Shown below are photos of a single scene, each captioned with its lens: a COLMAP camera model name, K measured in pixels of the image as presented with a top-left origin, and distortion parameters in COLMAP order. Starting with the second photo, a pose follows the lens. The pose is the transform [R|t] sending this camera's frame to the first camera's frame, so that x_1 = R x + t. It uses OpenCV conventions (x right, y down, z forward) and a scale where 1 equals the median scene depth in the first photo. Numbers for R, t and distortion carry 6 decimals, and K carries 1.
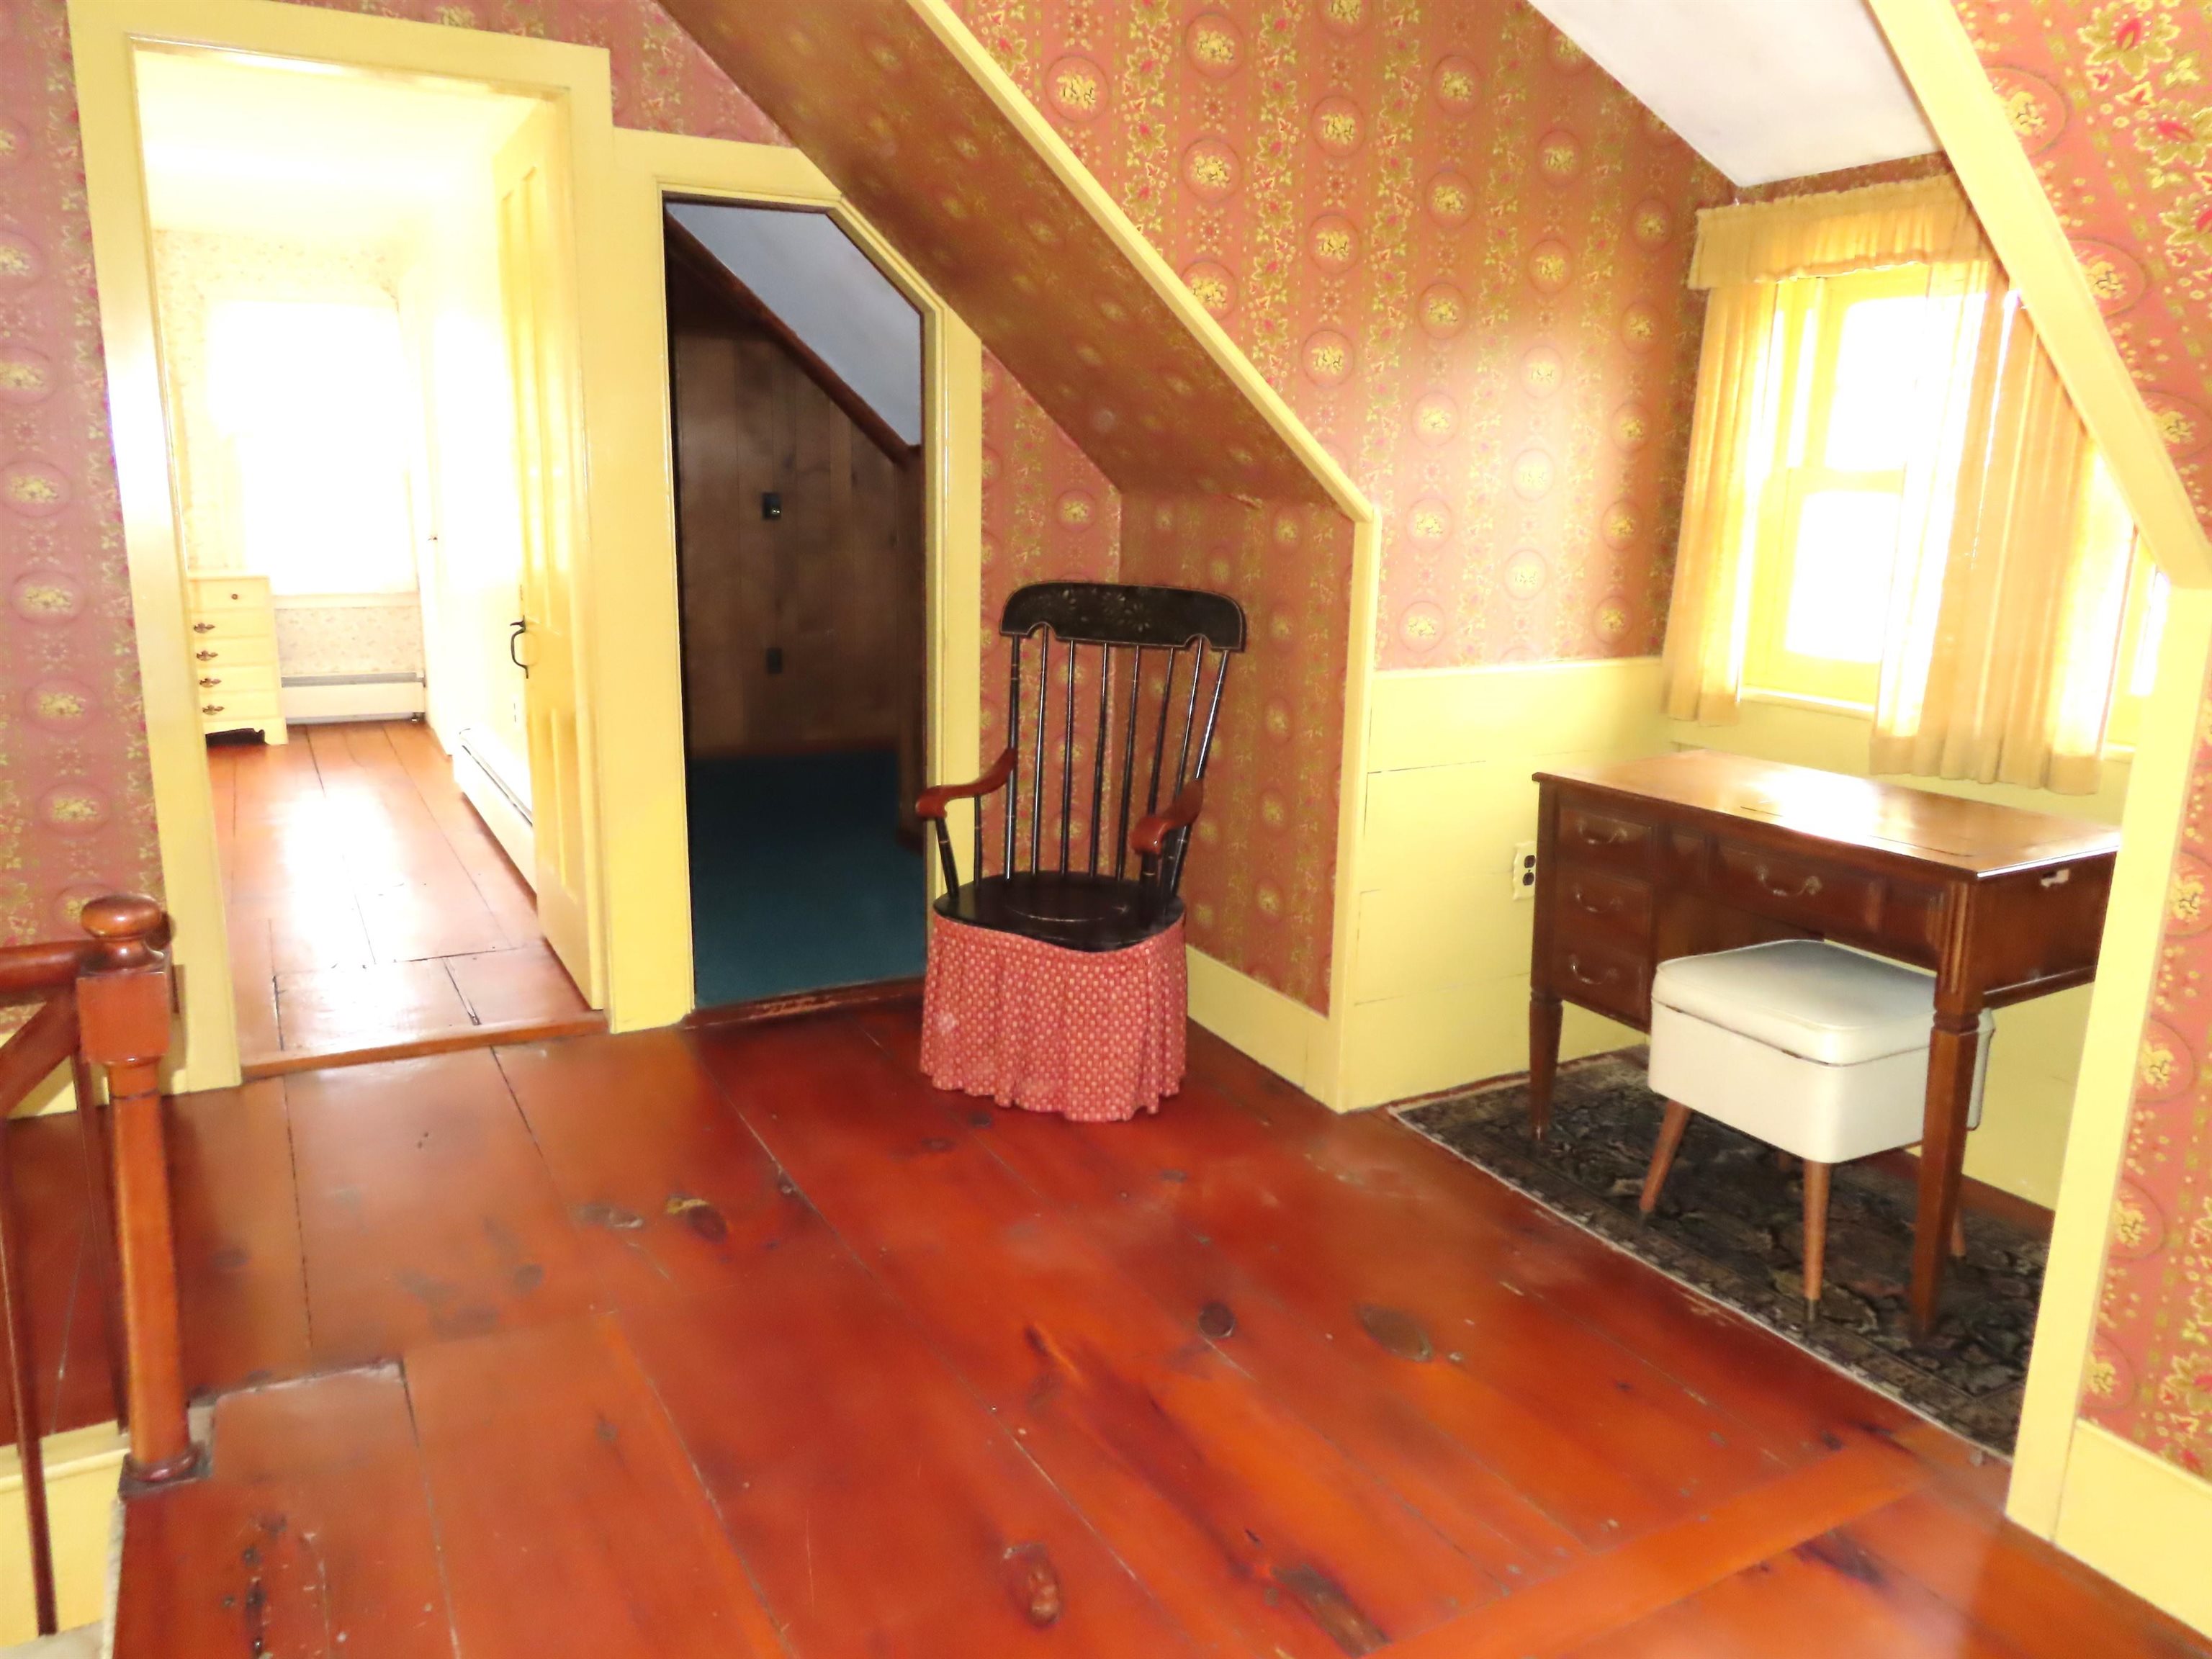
lens RADIAL K [[1582.3, 0, 1110.0], [0, 1582.3, 827.6], [0, 0, 1]] dist [-0.040382, 0.024417]
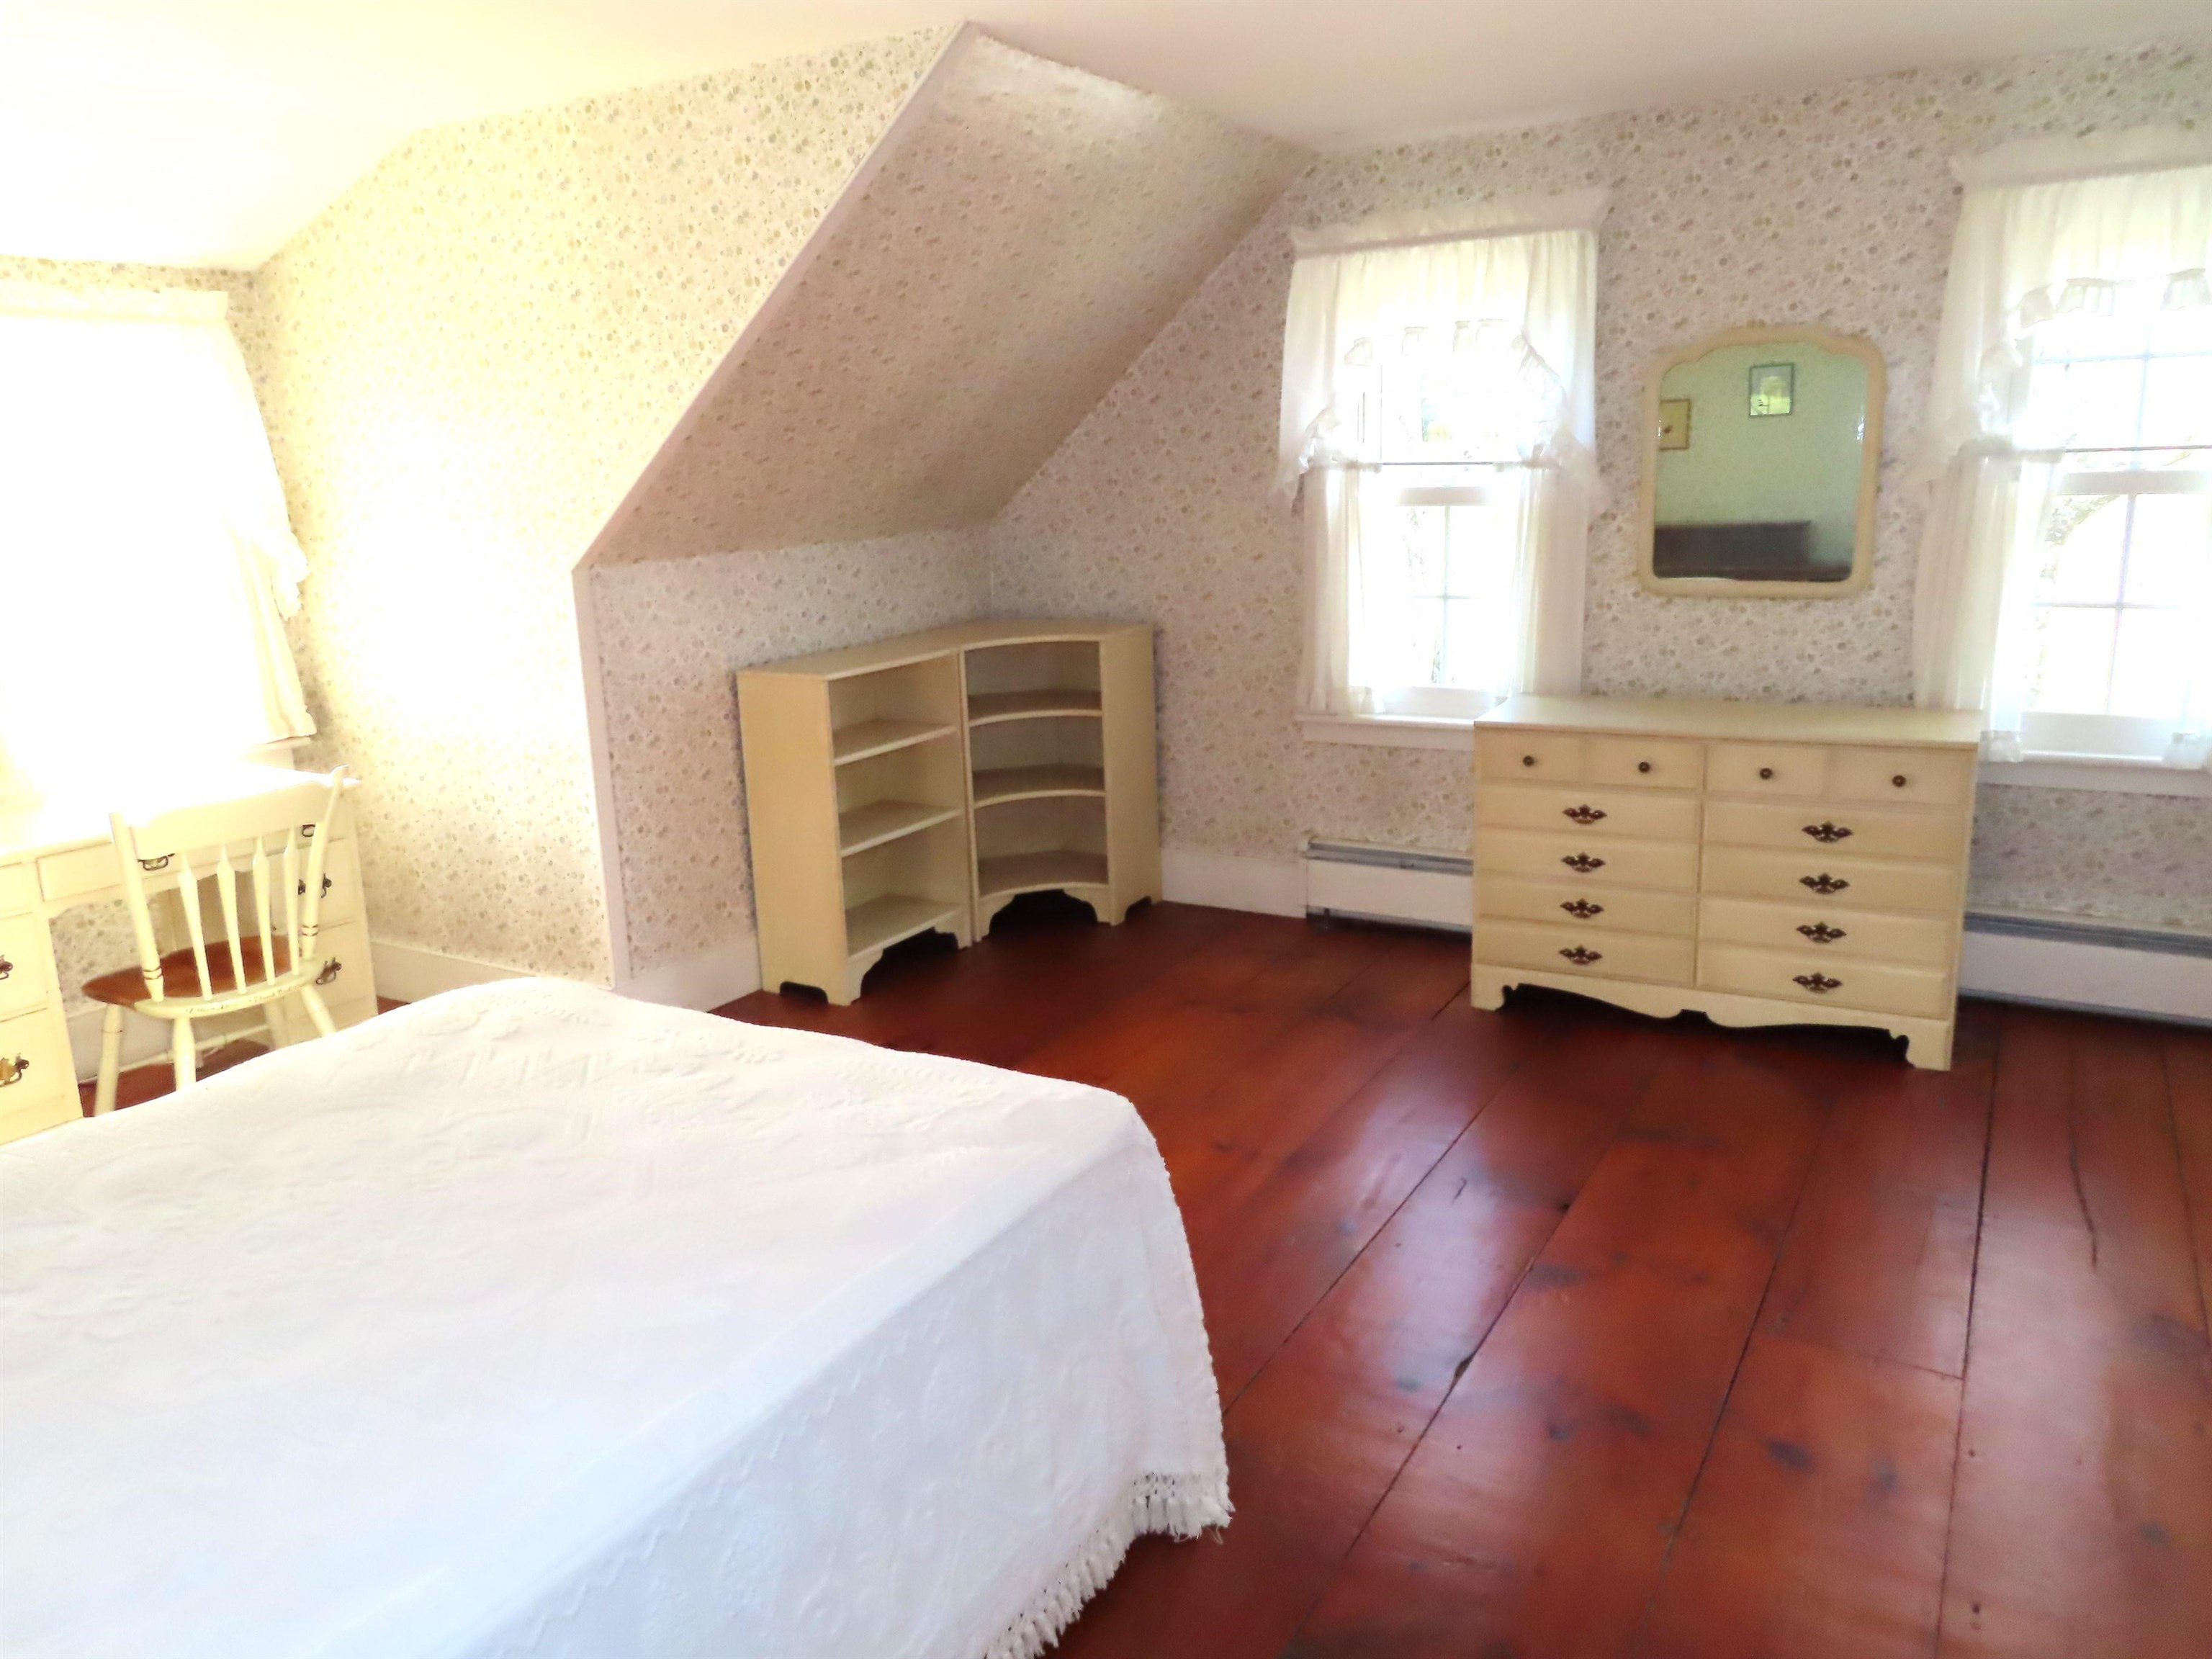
lens RADIAL K [[1582.3, 0, 1108.2], [0, 1582.3, 833.5], [0, 0, 1]] dist [-0.040382, 0.024417]
pose [[0.513141, 0.165491, -0.842199, -0.255025], [-0.153494, 0.983111, 0.099658, -0.138184], [0.844468, 0.078134, 0.529877, 0.504247]]
